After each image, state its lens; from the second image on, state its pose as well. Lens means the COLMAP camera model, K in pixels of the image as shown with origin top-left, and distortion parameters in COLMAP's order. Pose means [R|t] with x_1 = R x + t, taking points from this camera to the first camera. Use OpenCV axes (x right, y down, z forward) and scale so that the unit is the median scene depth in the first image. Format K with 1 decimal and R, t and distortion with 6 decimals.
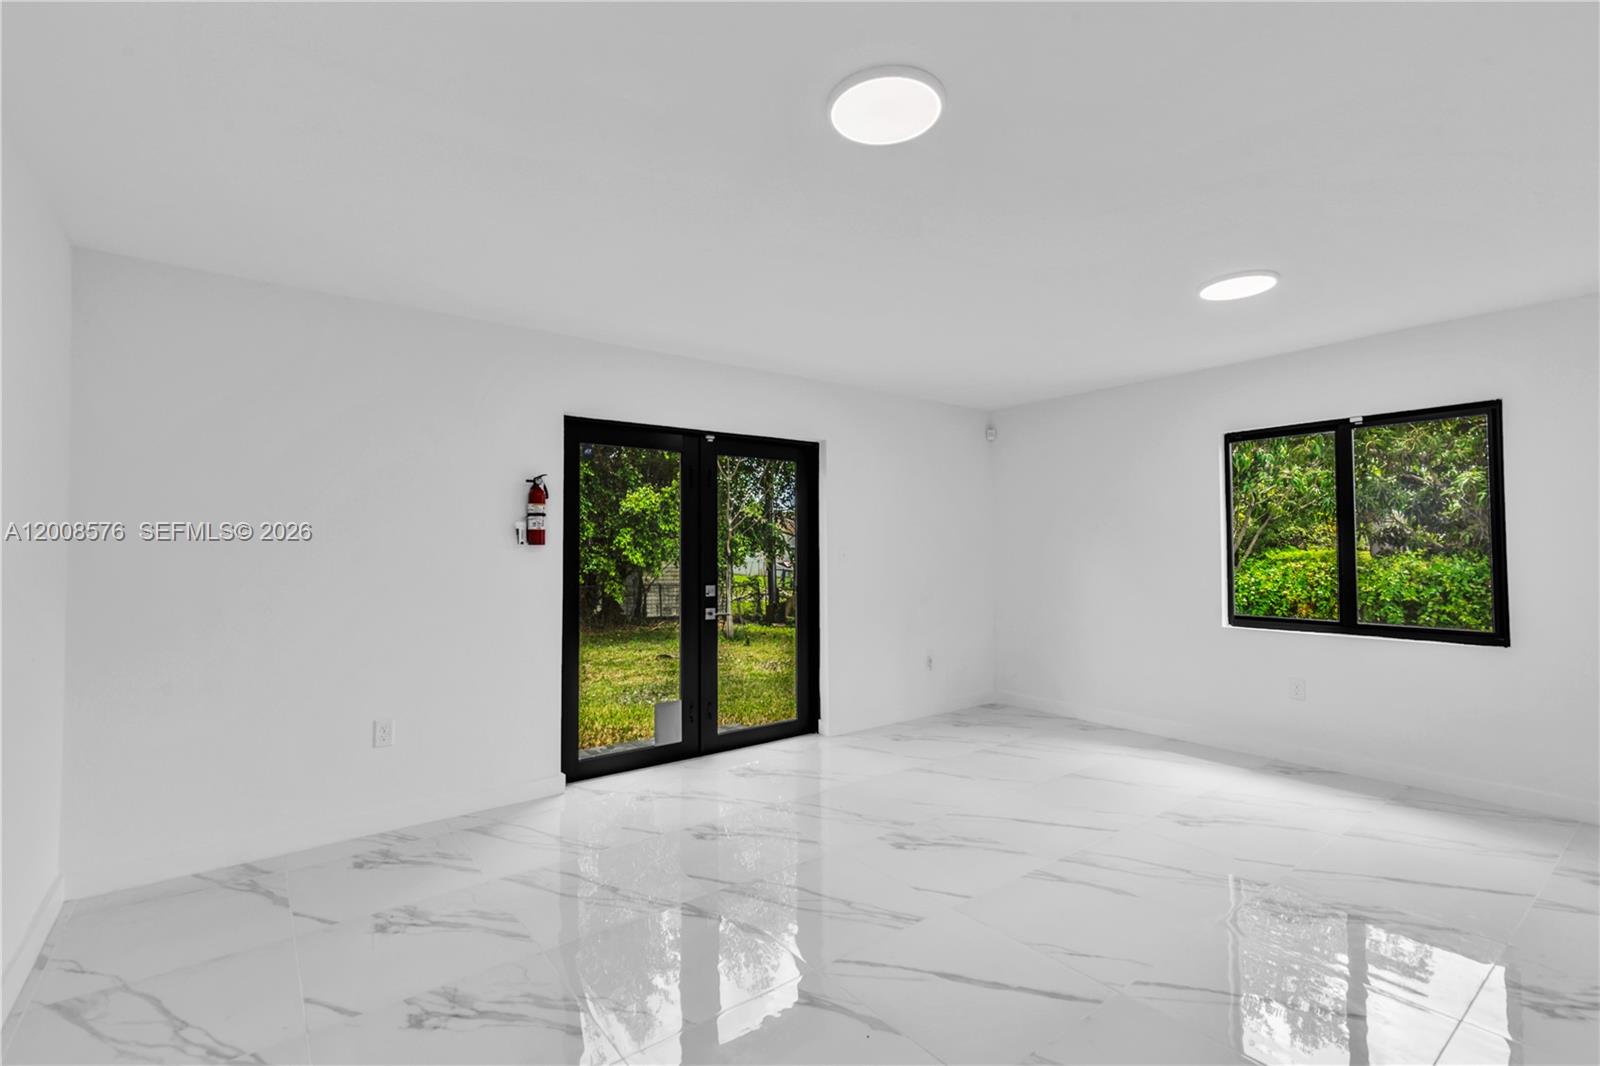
lens RADIAL K [[729.2, 0, 789.3], [0, 729.2, 522.5], [0, 0, 1]] dist [0.022678, 0.000473]
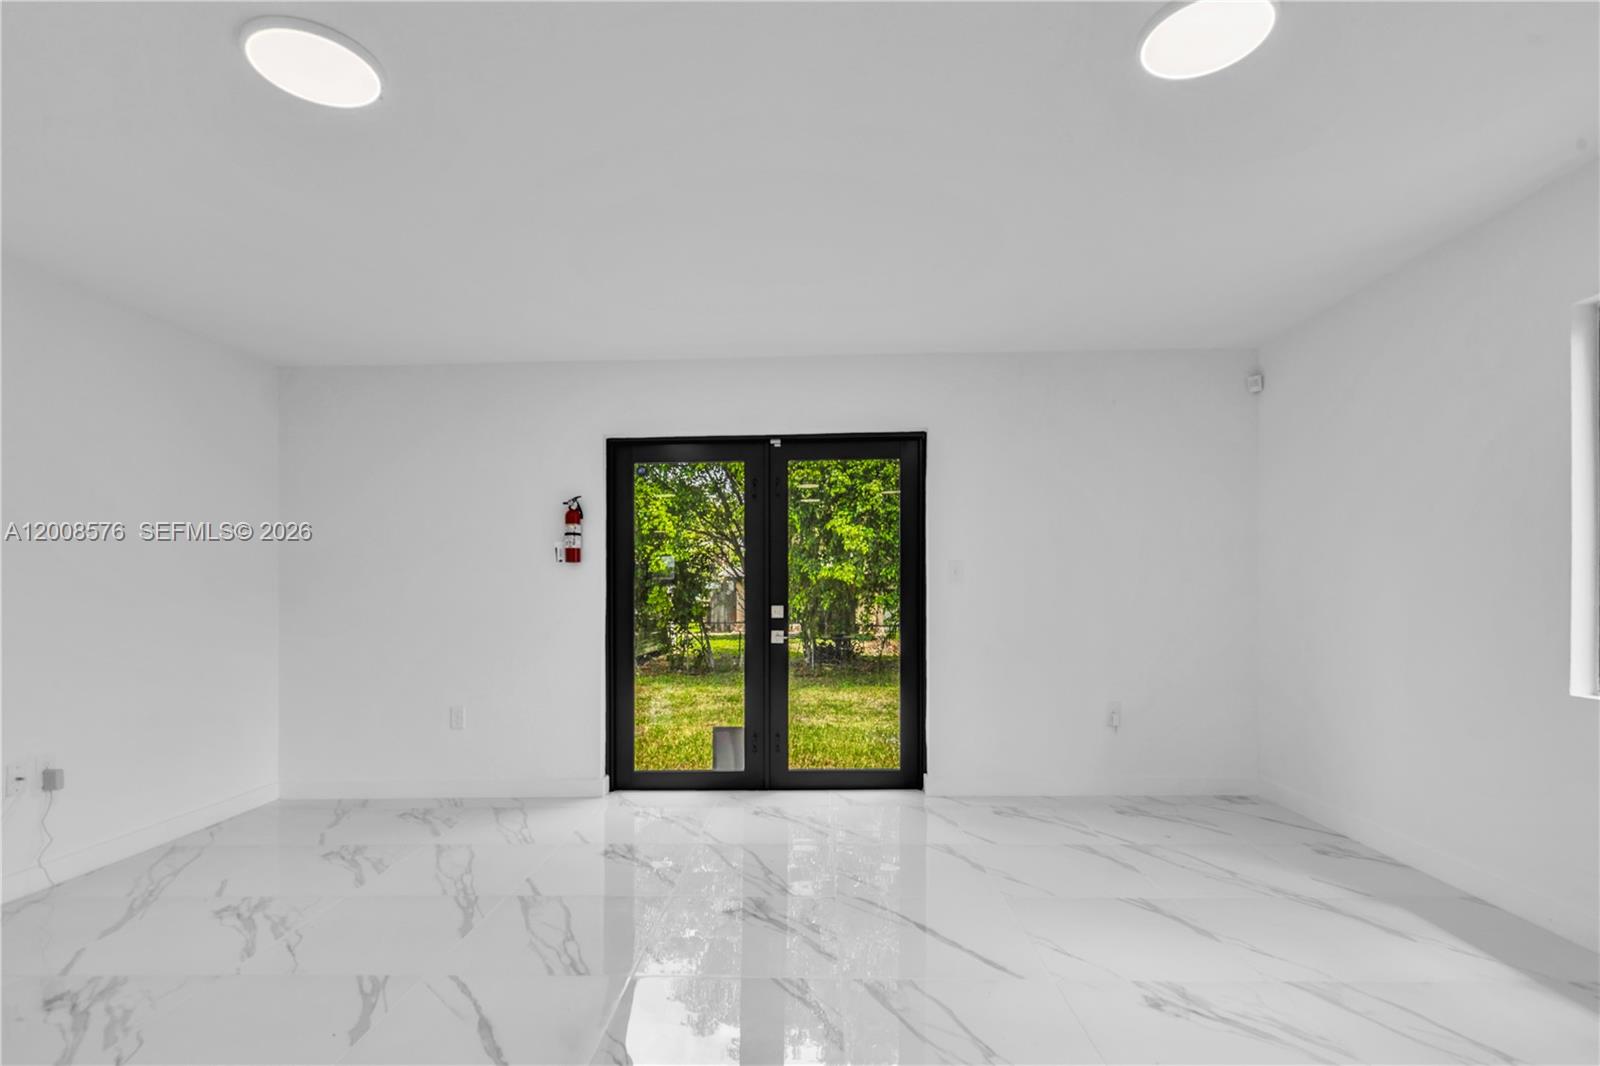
lens RADIAL K [[798.5, 0, 797.7], [0, 798.5, 578.8], [0, 0, 1]] dist [0.004381, 0.000314]
pose [[0.772433, -0.013508, -0.634953, 0.548475], [0.029750, 0.999446, 0.014929, 0.039392], [0.634399, -0.030422, 0.772407, 0.254779]]
